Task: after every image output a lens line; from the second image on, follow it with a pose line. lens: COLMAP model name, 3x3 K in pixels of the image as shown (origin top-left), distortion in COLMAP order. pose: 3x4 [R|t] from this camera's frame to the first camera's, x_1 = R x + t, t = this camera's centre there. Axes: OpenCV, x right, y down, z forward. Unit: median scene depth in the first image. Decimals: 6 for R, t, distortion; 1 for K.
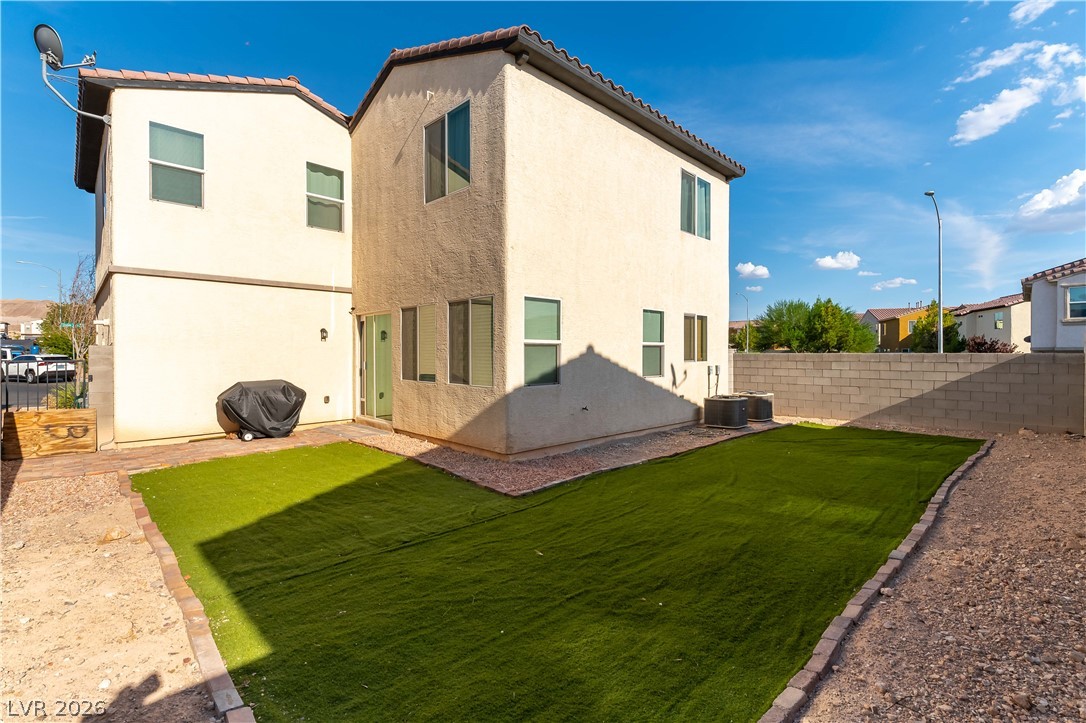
lens RADIAL K [[477.2, 0, 544.8], [0, 477.2, 357.4], [0, 0, 1]] dist [-0.000194, -0.000461]
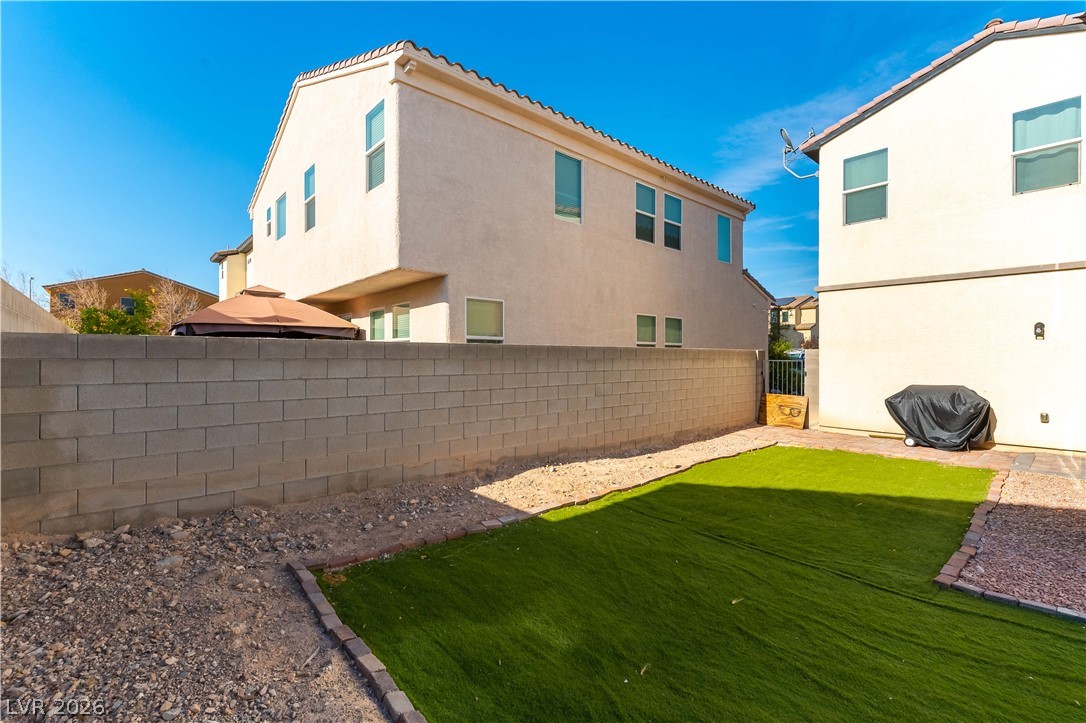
lens RADIAL K [[477.2, 0, 567.1], [0, 477.2, 354.6], [0, 0, 1]] dist [-0.000194, -0.000461]
pose [[-0.018971, -0.002433, -0.999817, 0.384190], [-0.012932, 0.999914, -0.002188, 0.001443], [0.999736, 0.012888, -0.019000, 0.352659]]
